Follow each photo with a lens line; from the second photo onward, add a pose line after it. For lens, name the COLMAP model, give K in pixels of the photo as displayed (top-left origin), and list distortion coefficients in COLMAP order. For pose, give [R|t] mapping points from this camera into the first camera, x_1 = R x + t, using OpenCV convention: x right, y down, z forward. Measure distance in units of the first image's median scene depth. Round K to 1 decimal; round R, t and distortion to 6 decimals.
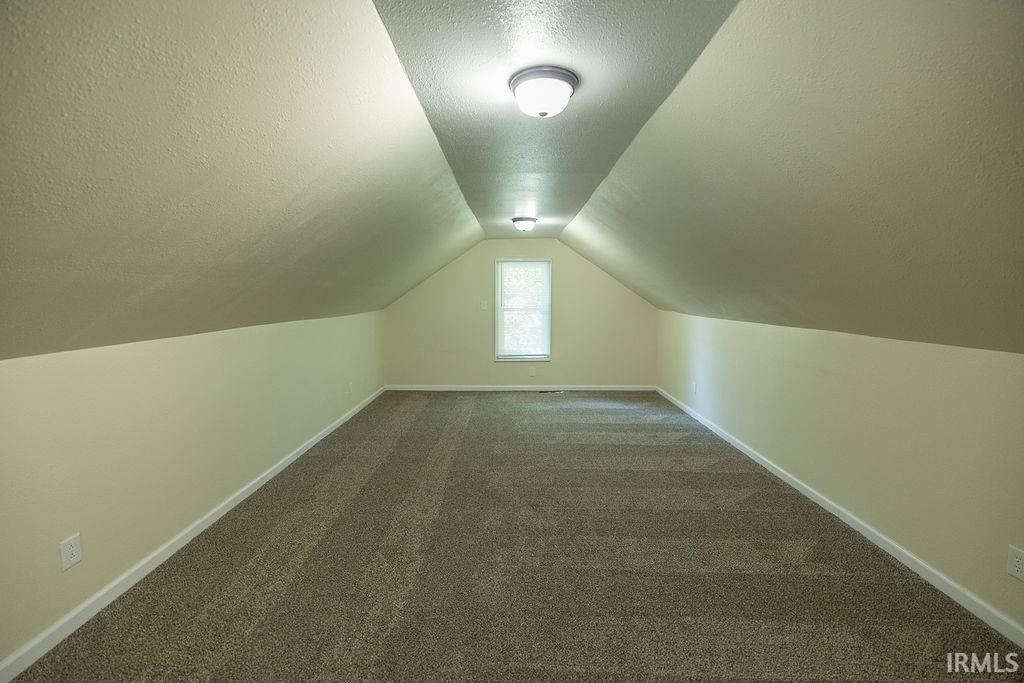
lens RADIAL K [[437.9, 0, 516.2], [0, 437.9, 338.8], [0, 0, 1]] dist [-0.000052, 0.000003]
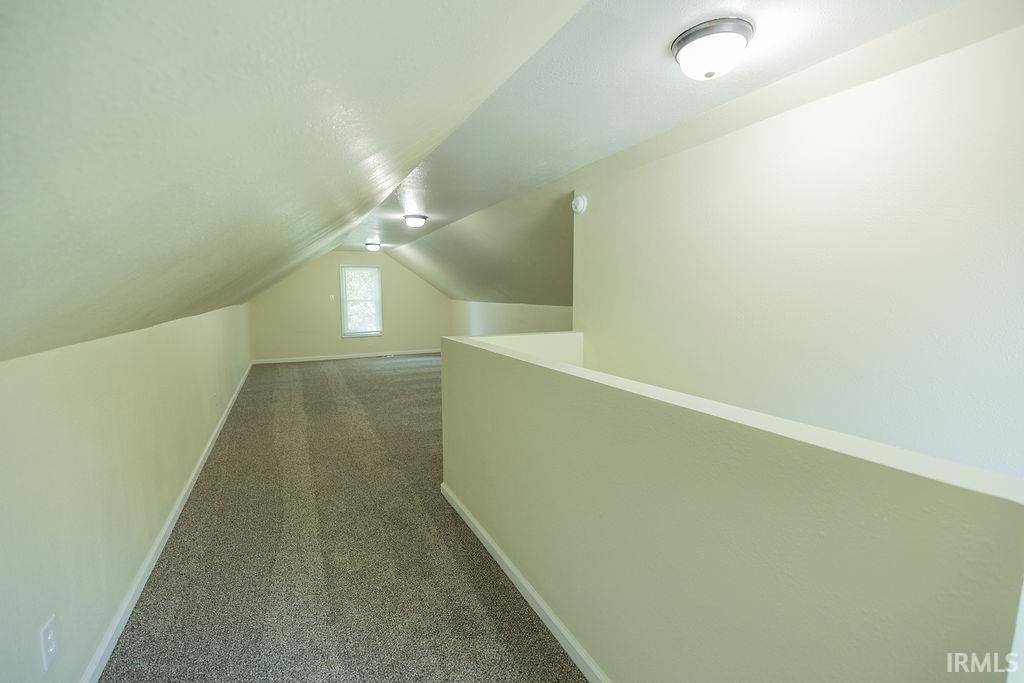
lens RADIAL K [[437.9, 0, 516.2], [0, 437.9, 338.8], [0, 0, 1]] dist [-0.000052, 0.000003]
pose [[0.893777, -0.050211, 0.445693, -0.182952], [0.047419, 0.998723, 0.017422, 0.059037], [-0.445998, 0.005563, 0.895017, -0.524619]]
